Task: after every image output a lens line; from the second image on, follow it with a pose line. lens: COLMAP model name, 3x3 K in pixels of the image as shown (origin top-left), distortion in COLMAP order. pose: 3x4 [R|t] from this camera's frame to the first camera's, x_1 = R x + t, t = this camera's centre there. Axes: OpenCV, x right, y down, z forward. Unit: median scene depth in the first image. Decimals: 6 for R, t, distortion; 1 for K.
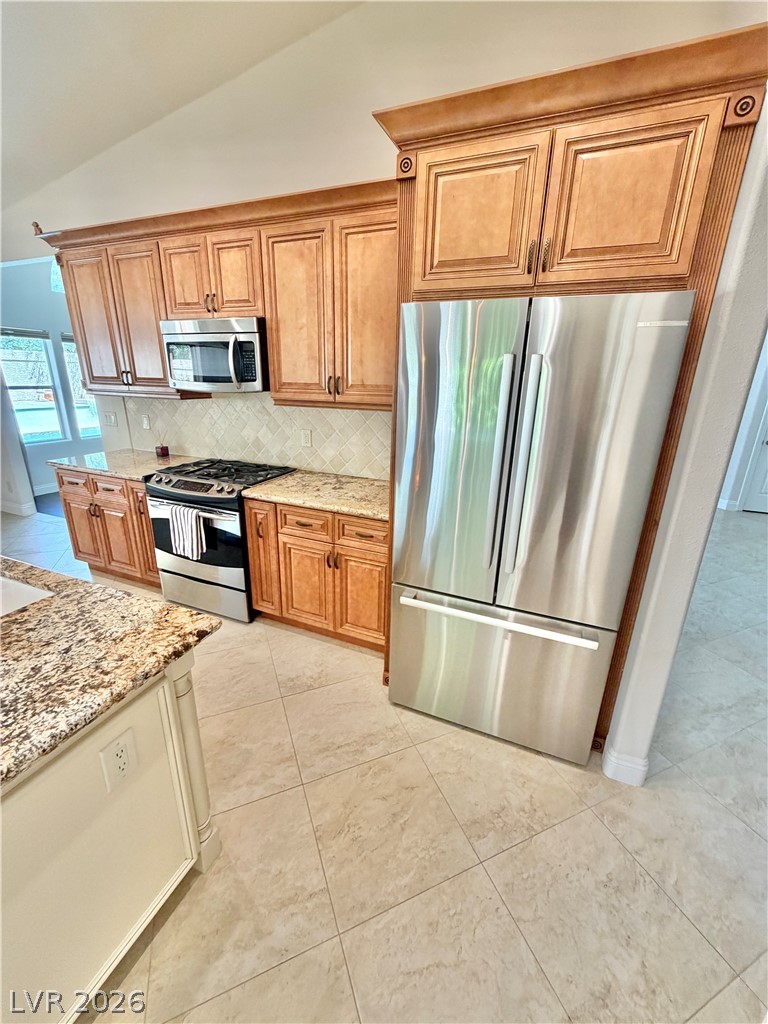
lens RADIAL K [[409.6, 0, 388.3], [0, 409.6, 512.4], [0, 0, 1]] dist [-0.001642, 0.001408]
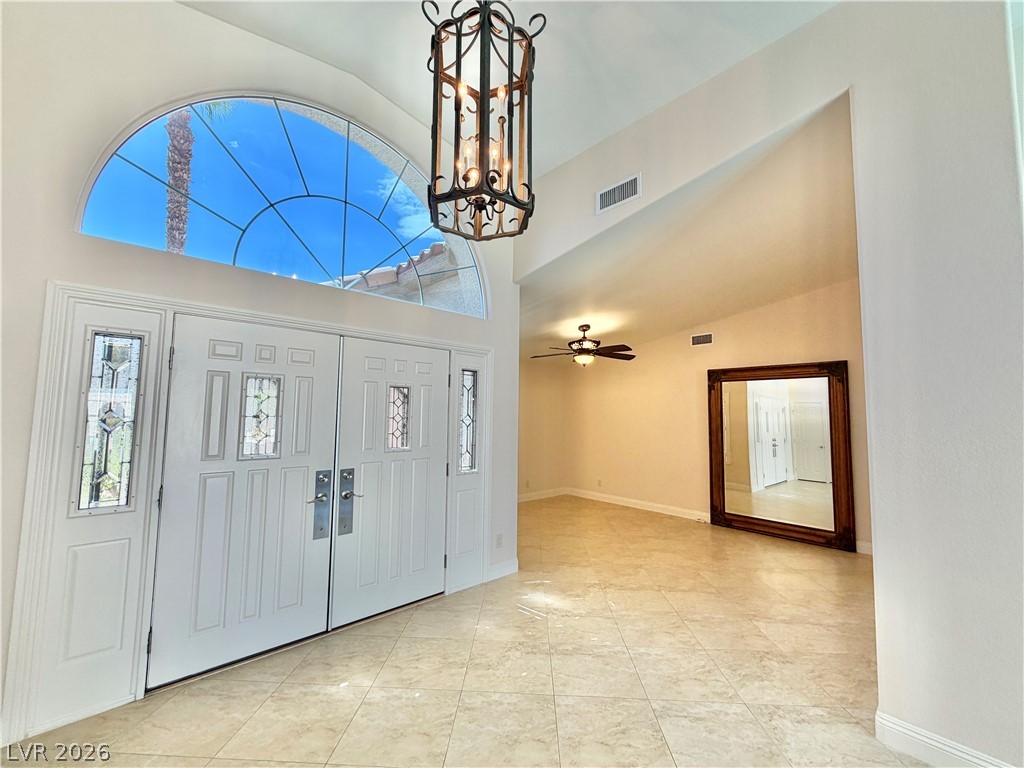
lens RADIAL K [[409.6, 0, 508.9], [0, 409.6, 385.5], [0, 0, 1]] dist [-0.001642, 0.001408]
pose [[-0.902639, -0.006830, 0.430345, 0.749320], [0.096045, 0.971464, 0.216870, -0.479284], [-0.419546, 0.237088, -0.876225, 1.607782]]
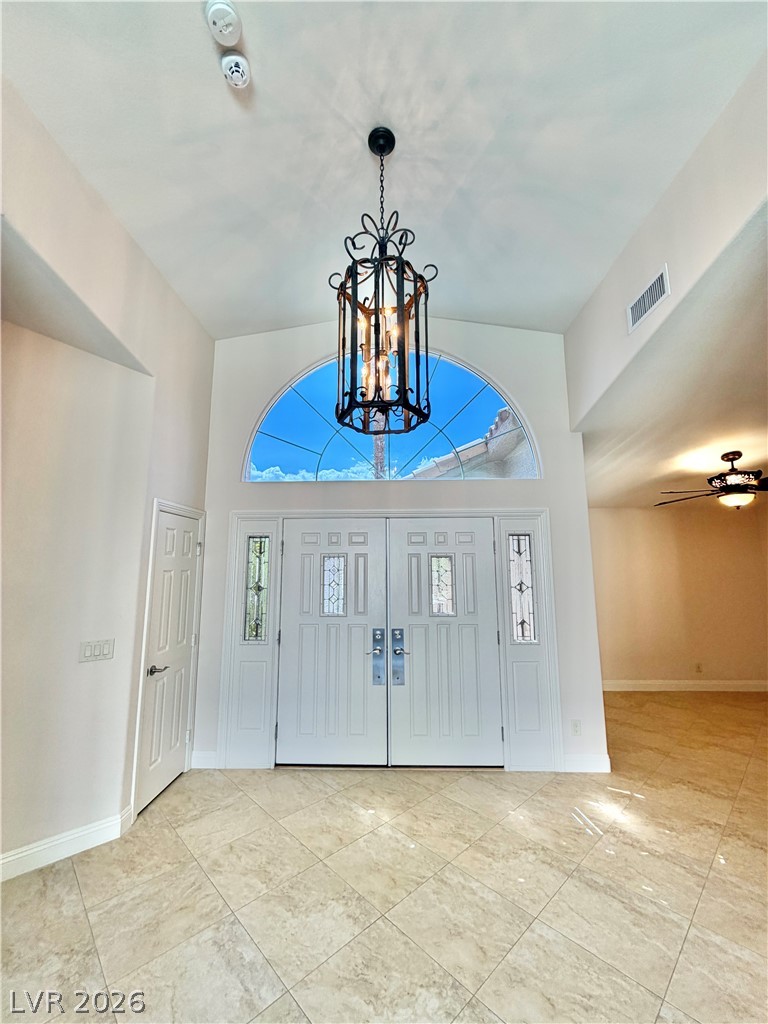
lens RADIAL K [[409.6, 0, 385.0], [0, 409.6, 510.6], [0, 0, 1]] dist [-0.001642, 0.001408]
pose [[-0.353587, 0.110277, 0.928878, 0.443124], [0.279941, 0.959989, -0.007408, -0.439914], [-0.892530, 0.257412, -0.370311, 1.364063]]
